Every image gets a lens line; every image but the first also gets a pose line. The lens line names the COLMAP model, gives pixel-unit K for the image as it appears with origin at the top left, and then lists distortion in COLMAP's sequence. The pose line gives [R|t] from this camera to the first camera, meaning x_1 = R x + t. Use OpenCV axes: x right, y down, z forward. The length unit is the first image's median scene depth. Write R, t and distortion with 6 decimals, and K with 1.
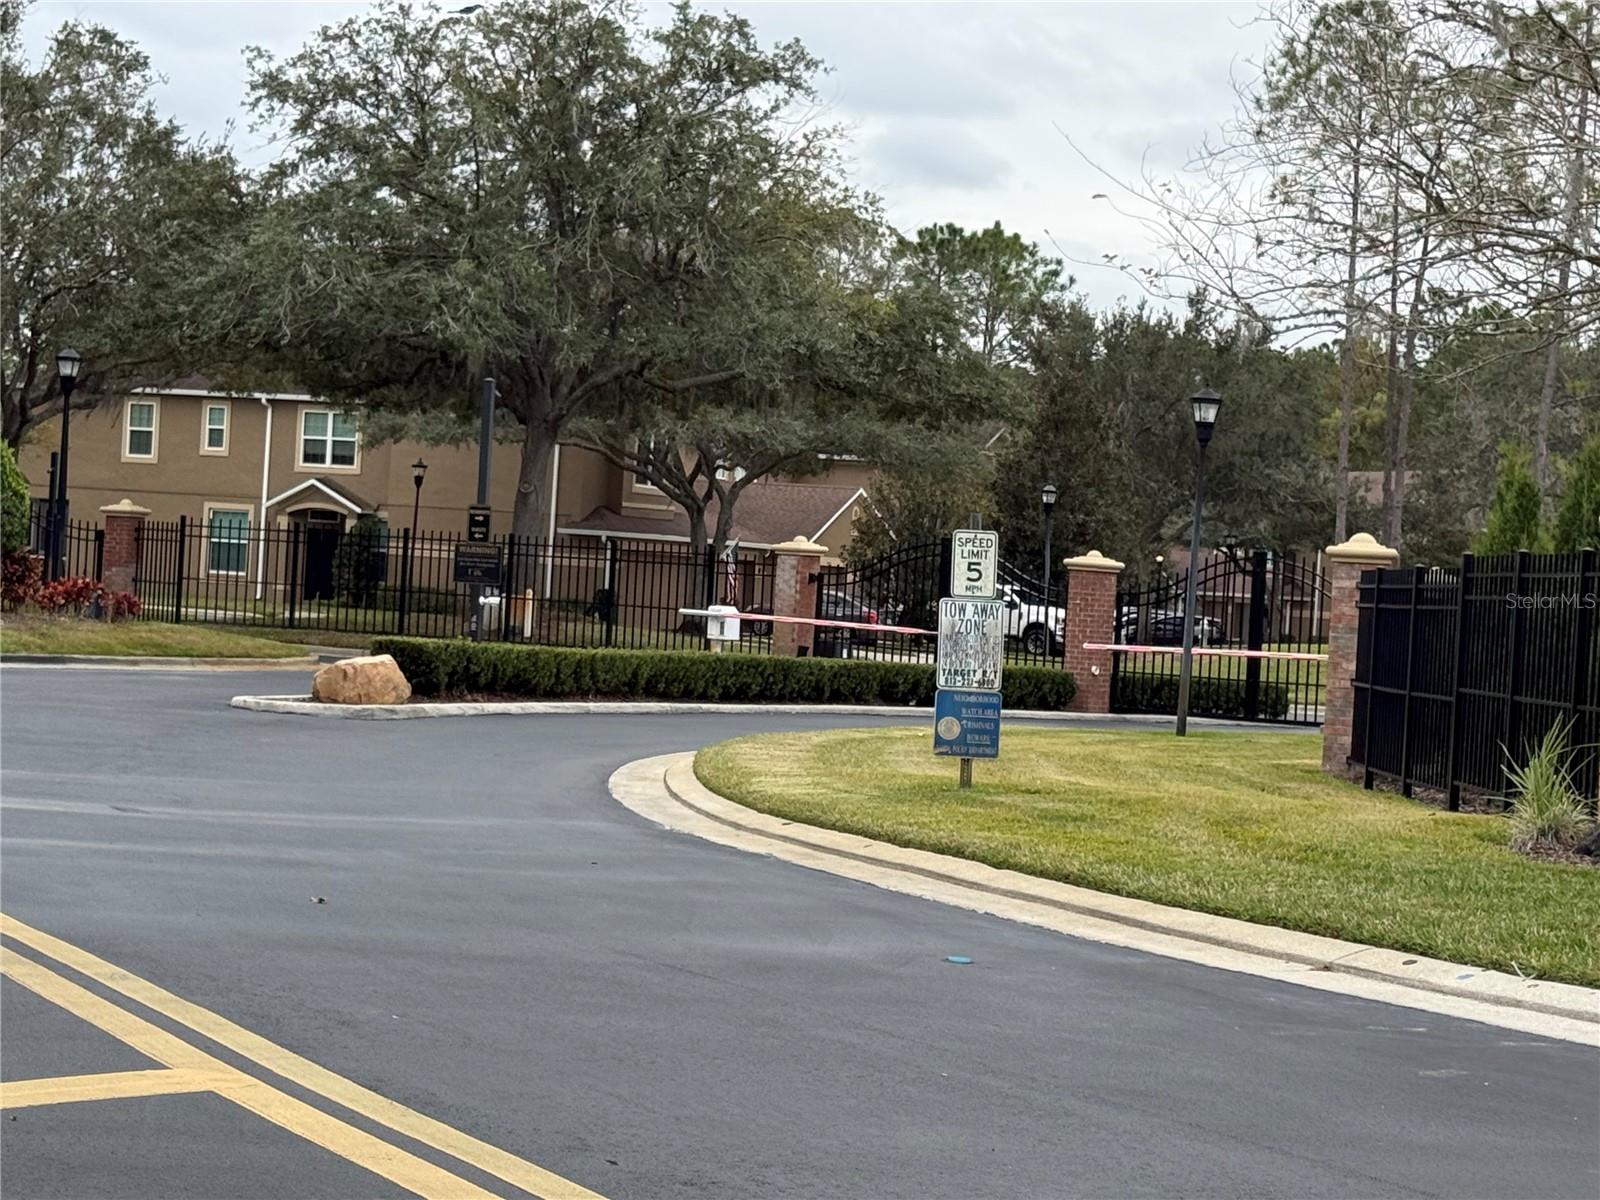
lens RADIAL K [[3377.4, 0, 800.0], [0, 3377.4, 600.0], [0, 0, 1]] dist [0.143129, 0.094646]
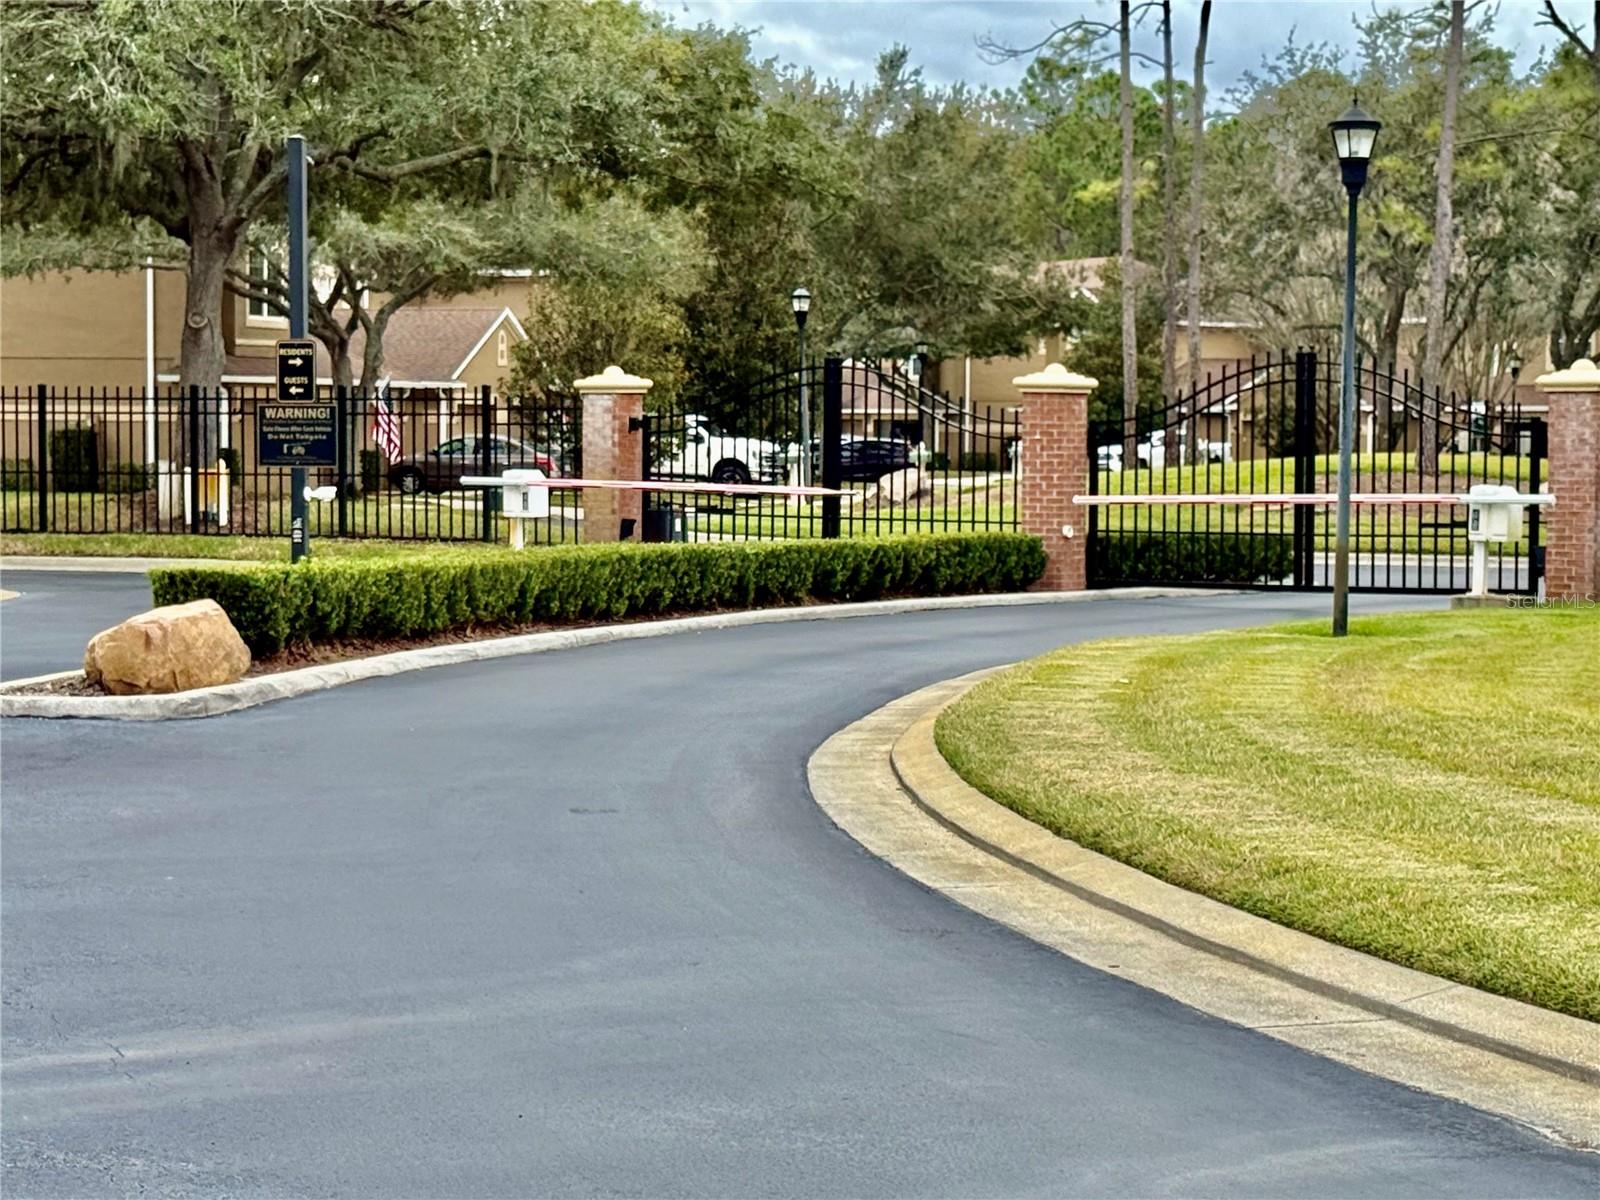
lens RADIAL K [[3776.4, 0, 800.0], [0, 3776.4, 600.0], [0, 0, 1]] dist [0.181869, 0.112417]
pose [[0.991903, -0.061068, 0.111347, -0.055516], [0.056055, 0.997292, 0.047612, -0.005685], [-0.113953, -0.040985, 0.992640, 0.197236]]
